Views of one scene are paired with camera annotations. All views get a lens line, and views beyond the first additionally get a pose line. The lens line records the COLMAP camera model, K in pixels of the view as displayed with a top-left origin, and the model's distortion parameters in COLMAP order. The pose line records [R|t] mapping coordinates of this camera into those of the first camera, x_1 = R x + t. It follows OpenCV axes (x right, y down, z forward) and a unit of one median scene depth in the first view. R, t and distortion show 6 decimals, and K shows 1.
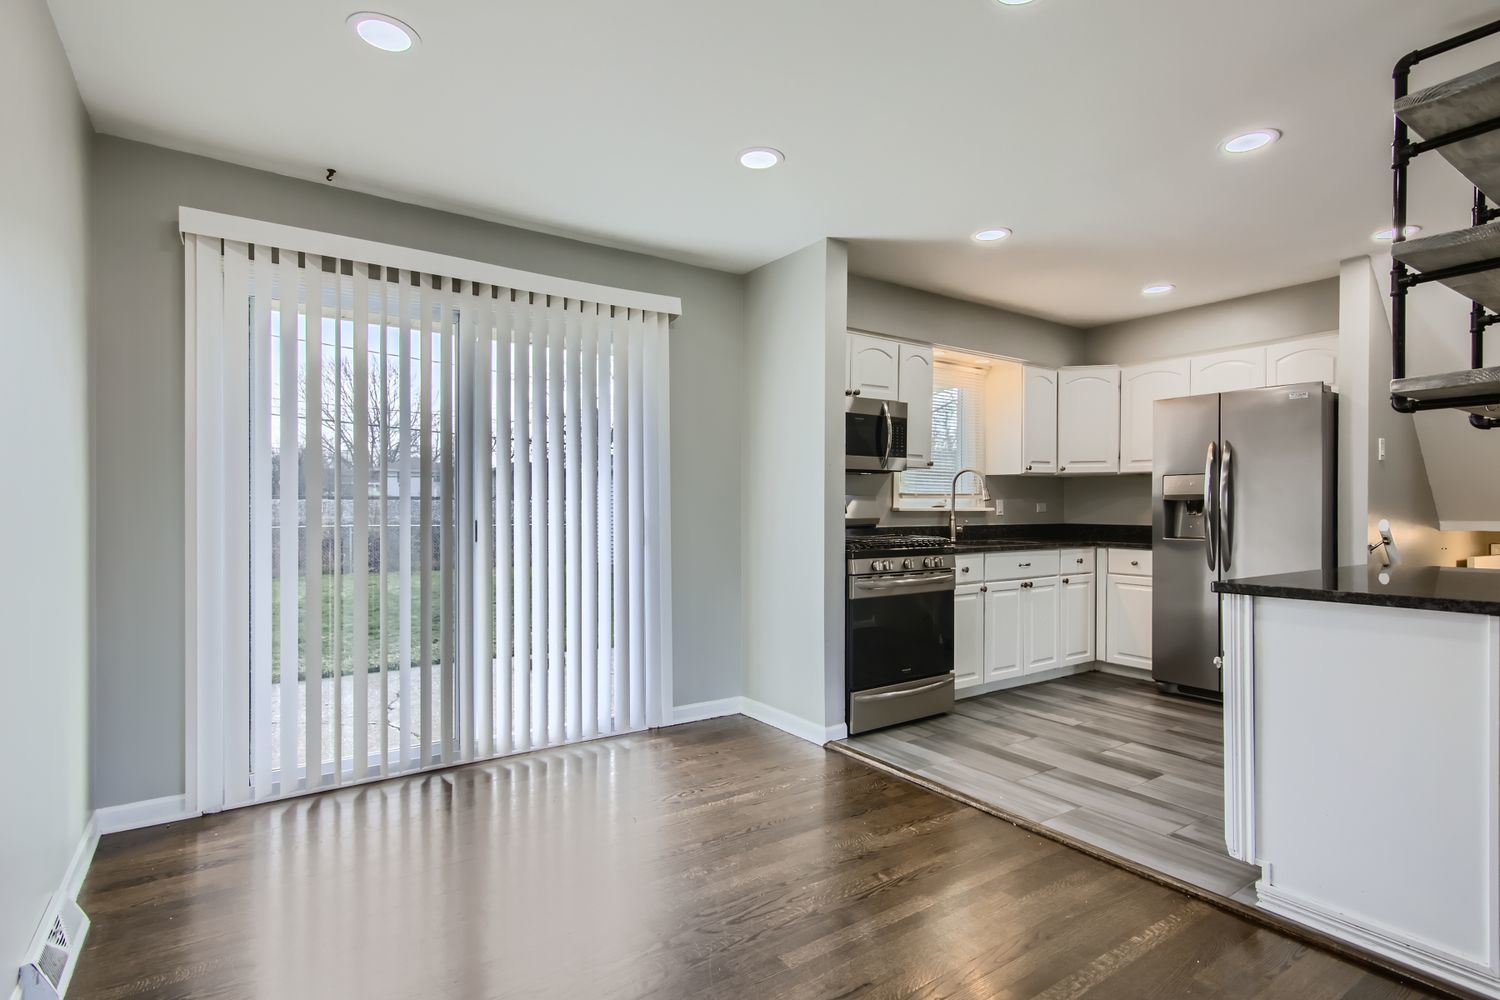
lens RADIAL K [[739.8, 0, 757.5], [0, 739.8, 515.1], [0, 0, 1]] dist [0.004635, 0.000899]
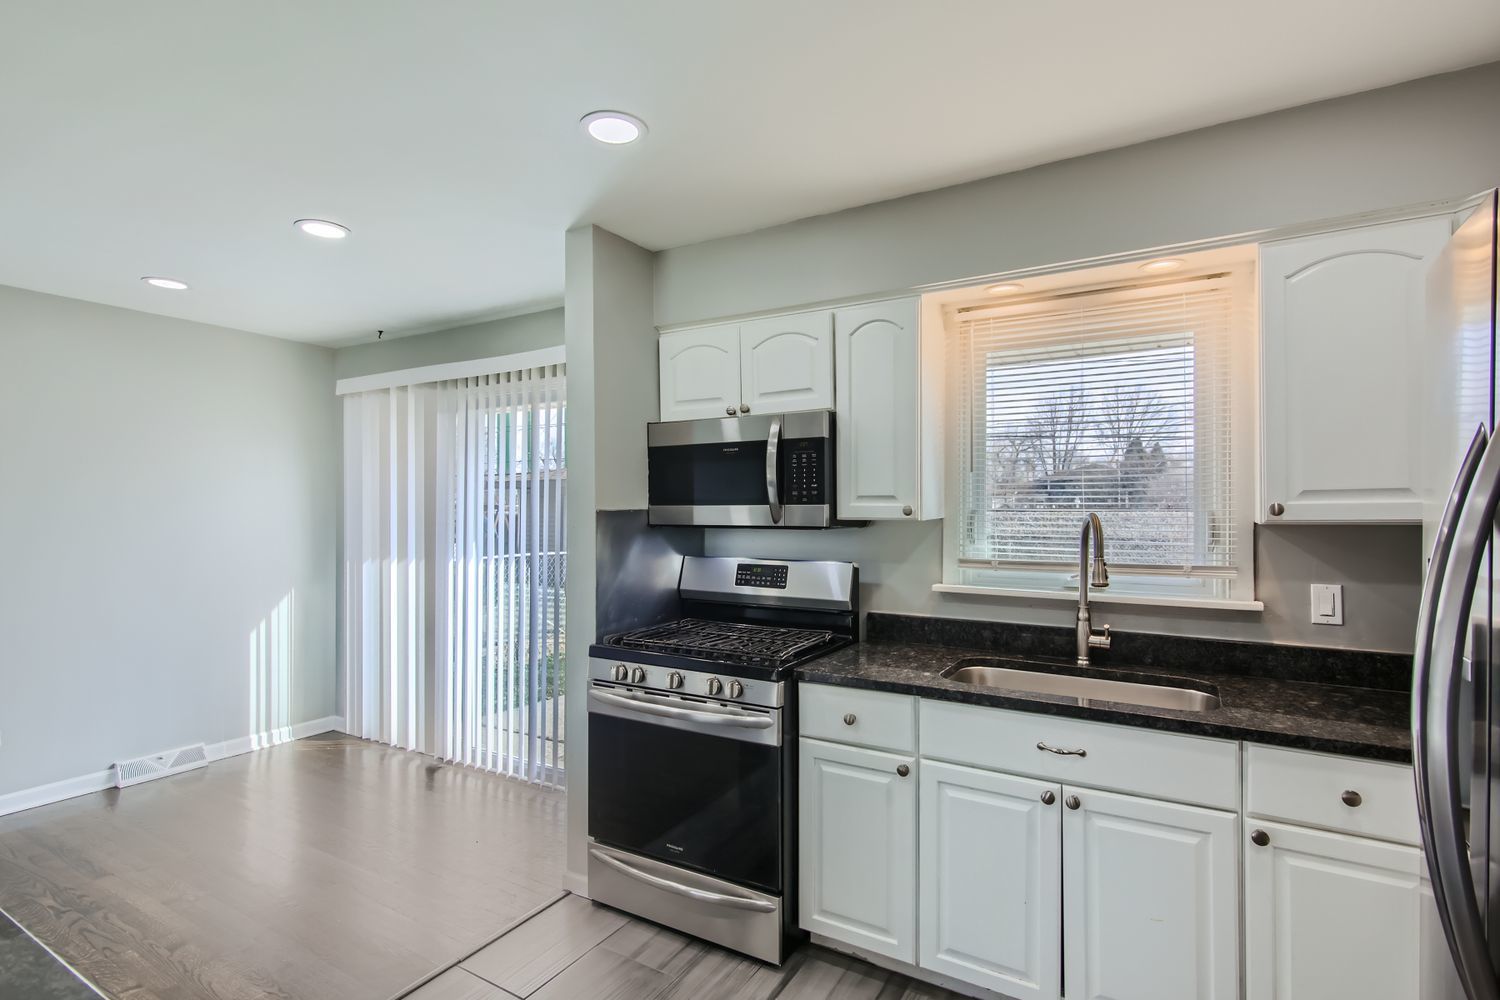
lens RADIAL K [[739.8, 0, 757.5], [0, 739.8, 515.1], [0, 0, 1]] dist [0.004635, 0.000899]
pose [[0.404497, 0.009493, -0.914490, 0.713755], [-0.009735, 0.999934, 0.006074, -0.071507], [0.914488, 0.006446, 0.404562, 0.708810]]
